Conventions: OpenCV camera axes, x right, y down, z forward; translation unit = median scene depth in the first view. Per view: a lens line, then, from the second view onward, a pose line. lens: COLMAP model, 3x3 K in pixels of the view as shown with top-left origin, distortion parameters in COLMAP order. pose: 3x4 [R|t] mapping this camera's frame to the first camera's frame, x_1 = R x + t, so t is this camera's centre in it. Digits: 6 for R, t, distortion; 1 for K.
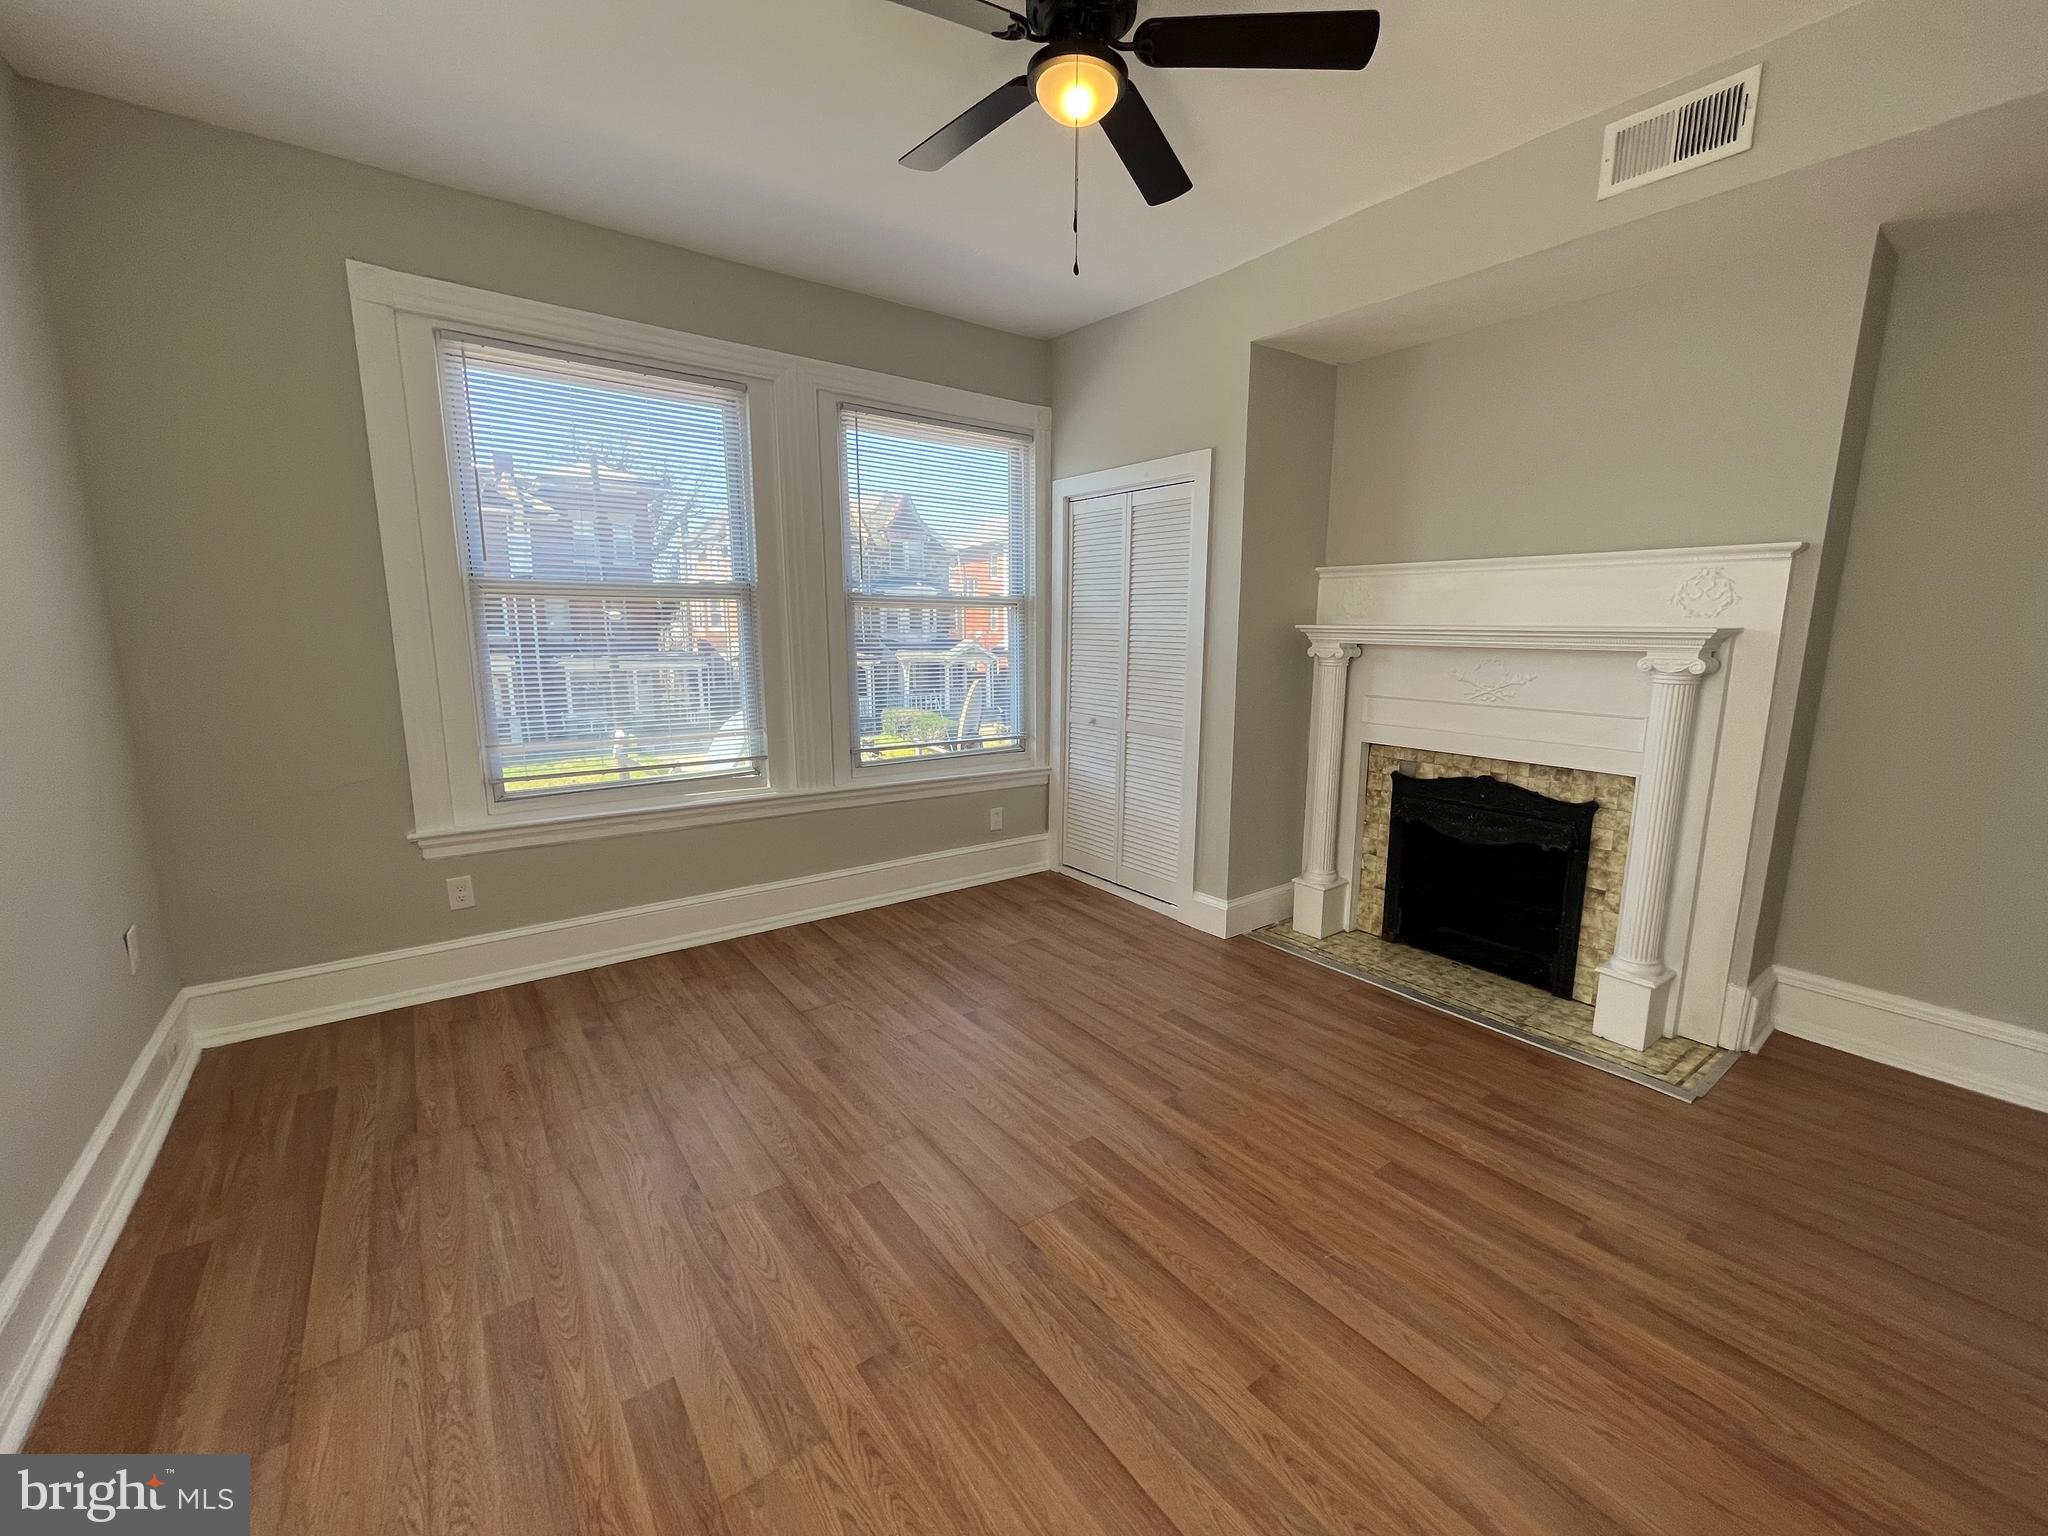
lens RADIAL K [[832.1, 0, 1021.4], [0, 832.1, 770.2], [0, 0, 1]] dist [0.000297, -0.000204]
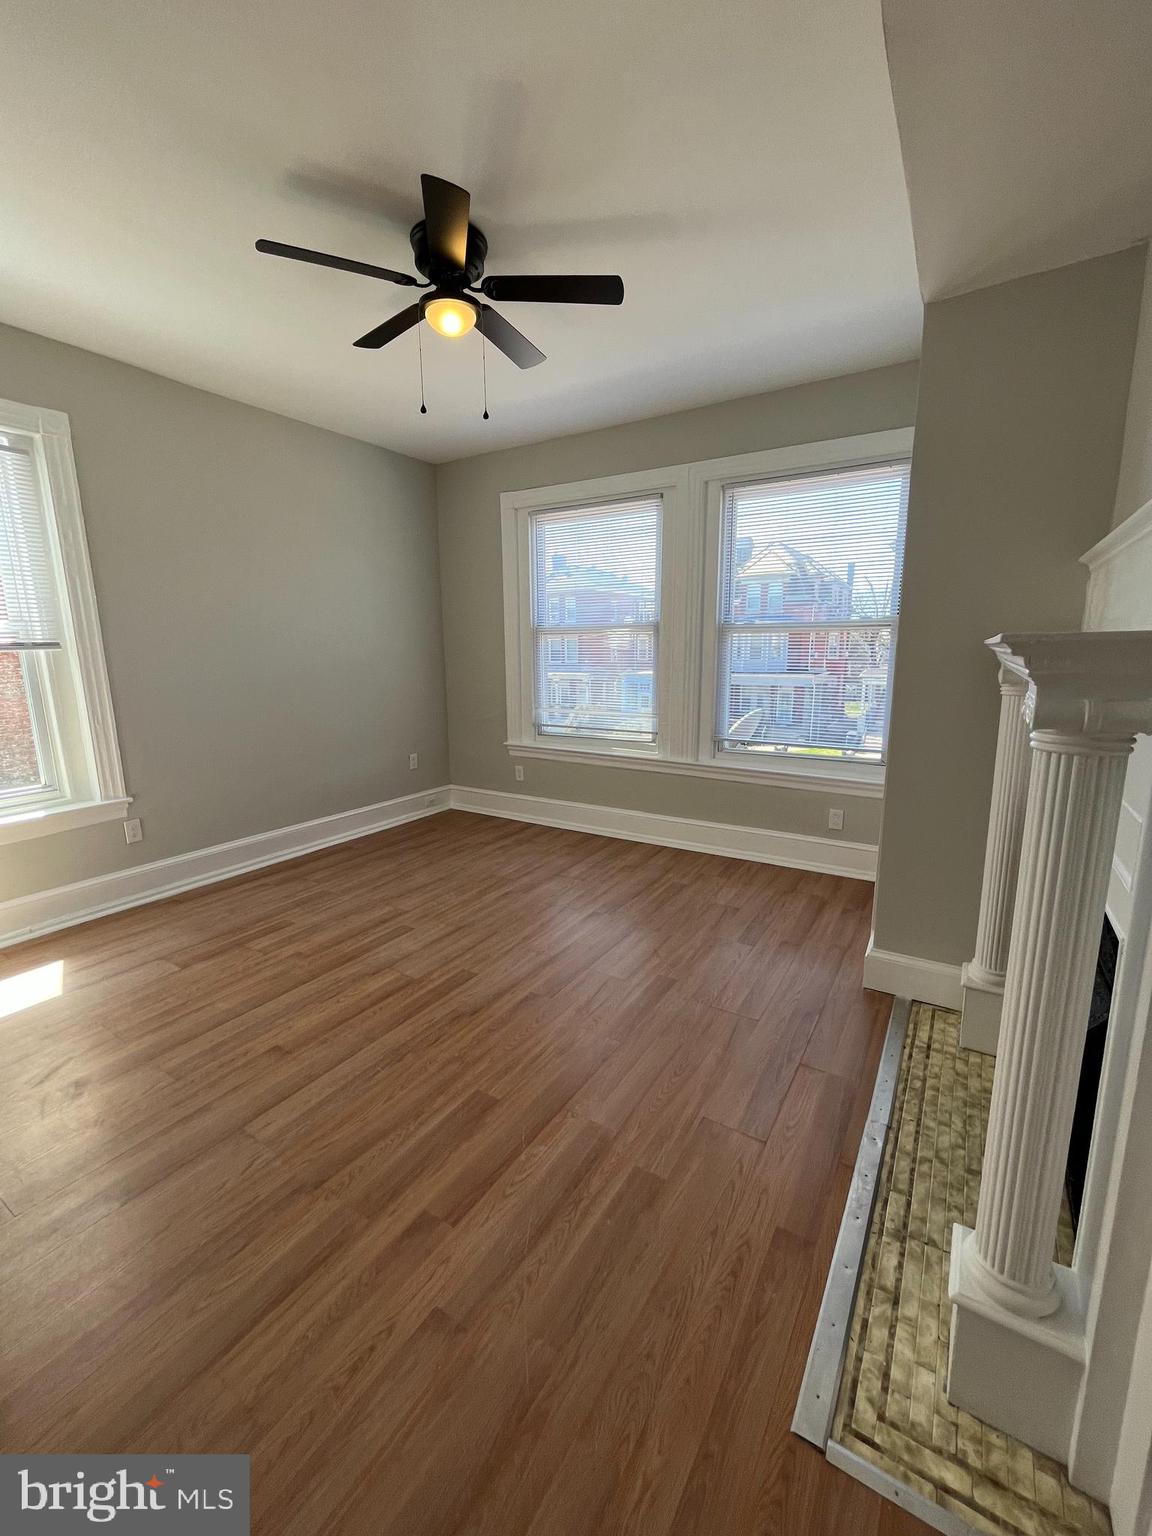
lens RADIAL K [[624.1, 0, 576.0], [0, 624.1, 772.1], [0, 0, 1]] dist [0.000297, -0.000204]
pose [[0.358905, 0.169433, -0.917867, 0.891986], [-0.150521, 0.981021, 0.122234, -0.079238], [0.921157, 0.094288, 0.377596, 0.531226]]
